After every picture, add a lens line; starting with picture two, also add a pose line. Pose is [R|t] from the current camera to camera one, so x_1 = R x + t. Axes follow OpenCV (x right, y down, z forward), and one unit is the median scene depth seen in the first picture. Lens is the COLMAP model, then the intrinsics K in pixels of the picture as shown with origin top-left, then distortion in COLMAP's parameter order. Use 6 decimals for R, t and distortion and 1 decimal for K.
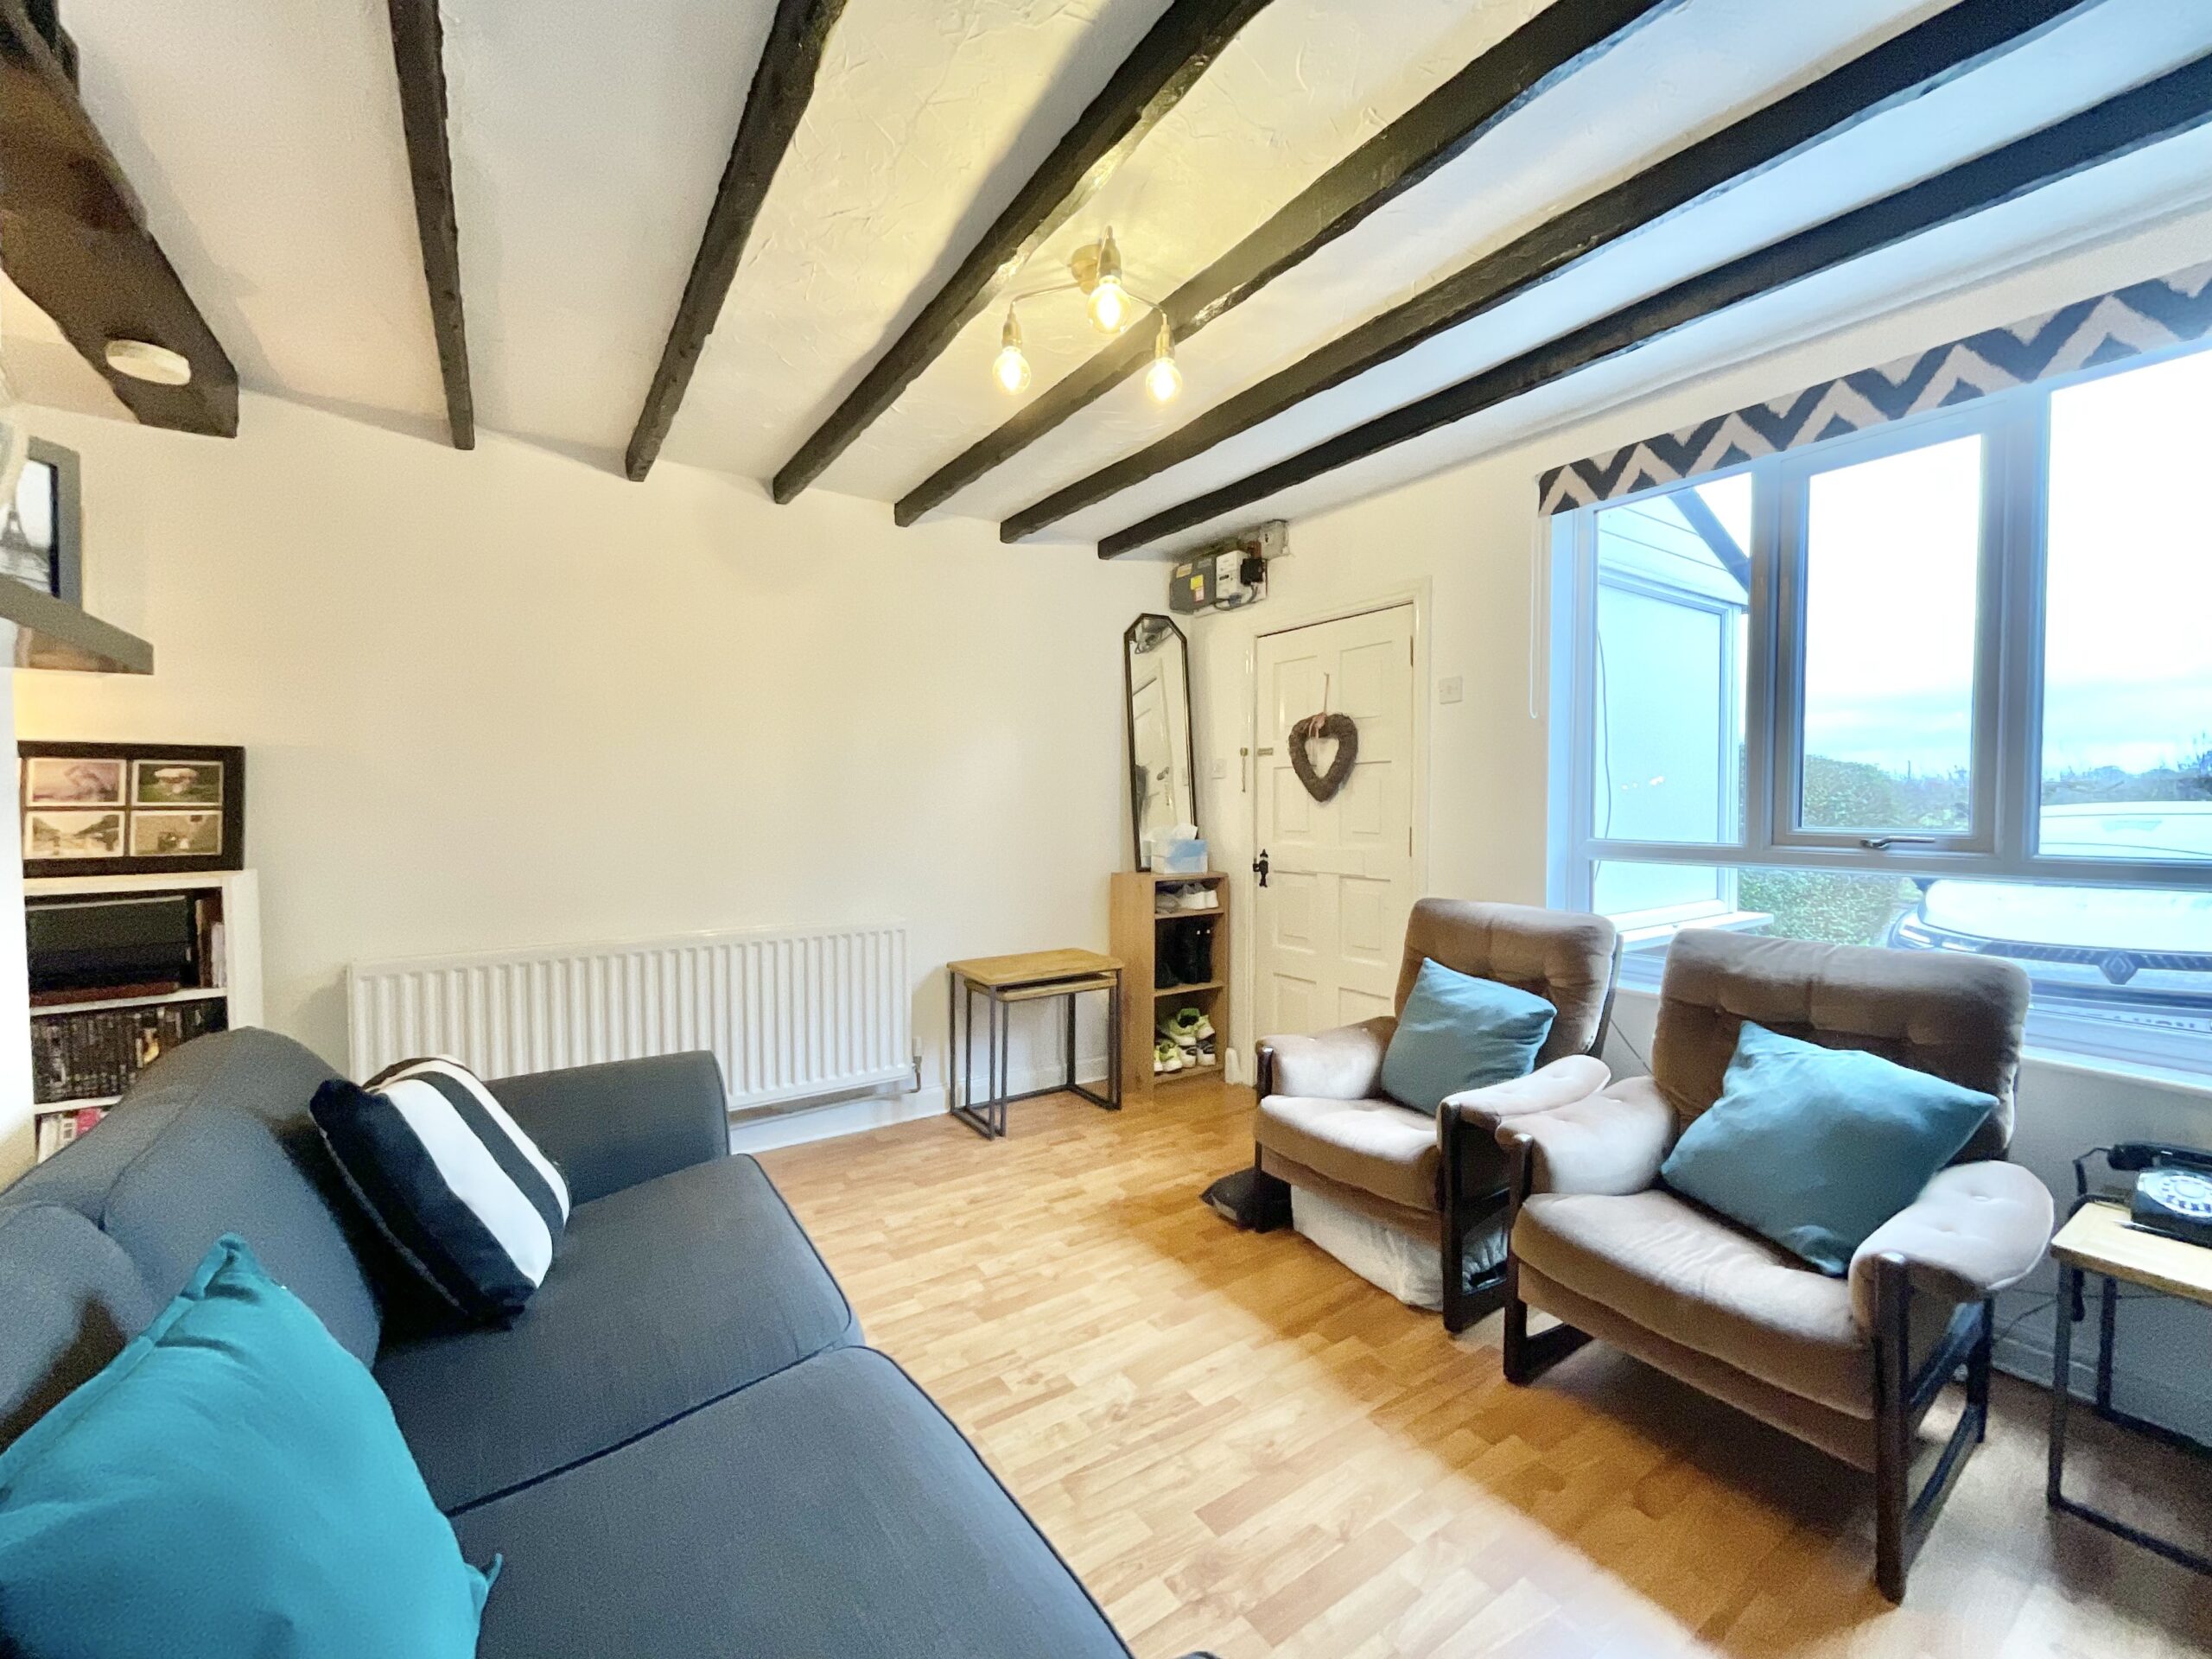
lens RADIAL K [[896.0, 0, 1102.5], [0, 896.0, 828.5], [0, 0, 1]] dist [0.004471, 0.000093]
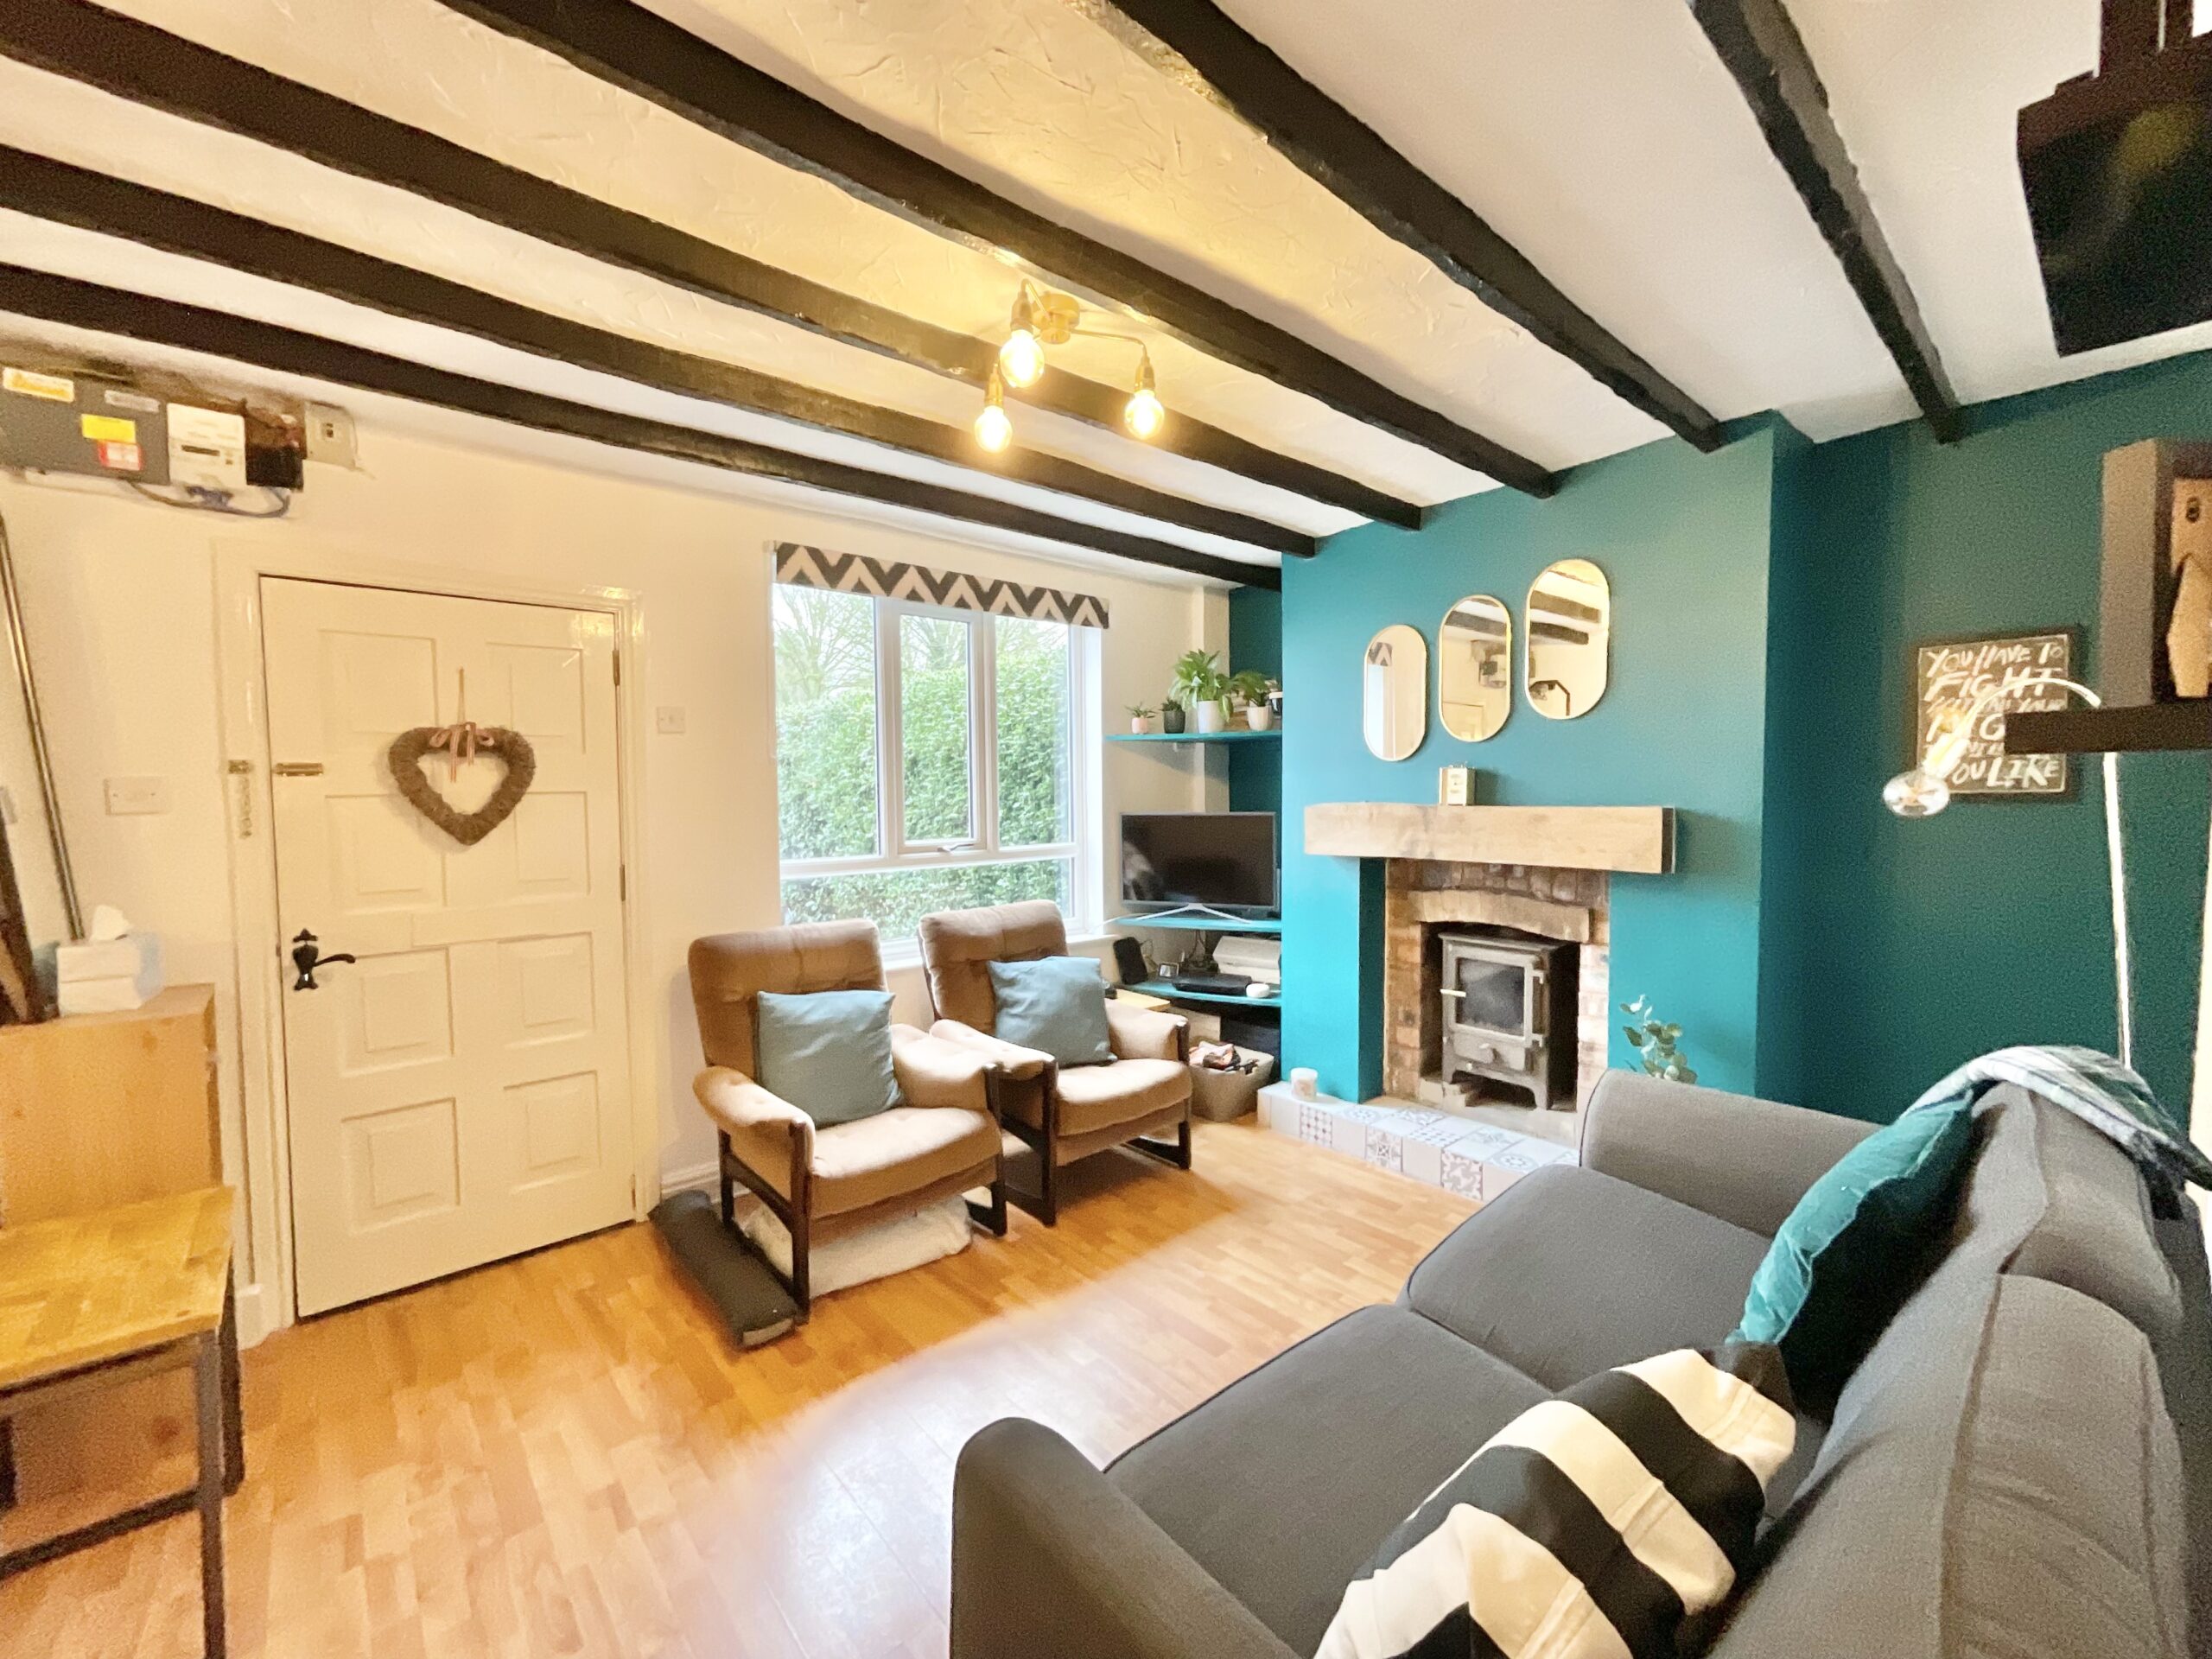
lens RADIAL K [[896.0, 0, 1102.5], [0, 896.0, 828.5], [0, 0, 1]] dist [0.004471, 0.000093]
pose [[-0.122603, -0.038931, 0.991692, -0.713947], [0.043507, 0.998059, 0.044560, -0.070269], [-0.991502, 0.048609, -0.120671, 0.764974]]
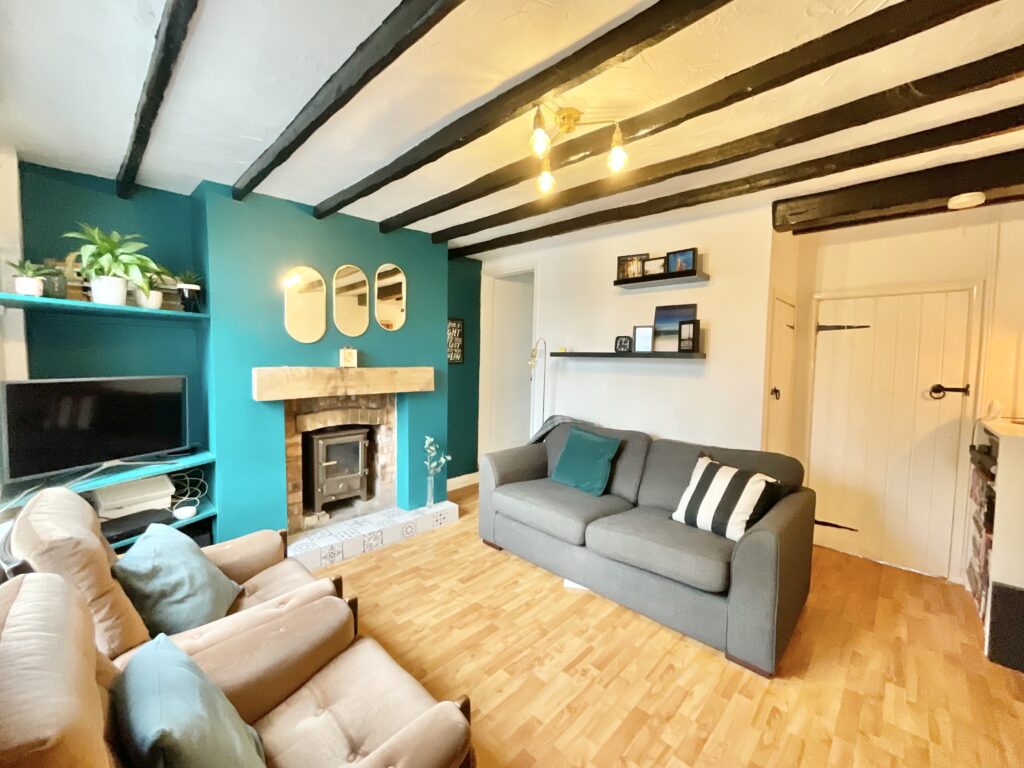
lens RADIAL K [[415.6, 0, 512.0], [0, 415.6, 384.0], [0, 0, 1]] dist [-0.028533, 0.000024]
pose [[-0.975709, 0.003607, -0.219043, 0.209946], [-0.017794, 0.995255, 0.095655, -0.096495], [0.218348, 0.097229, -0.971015, 1.317320]]
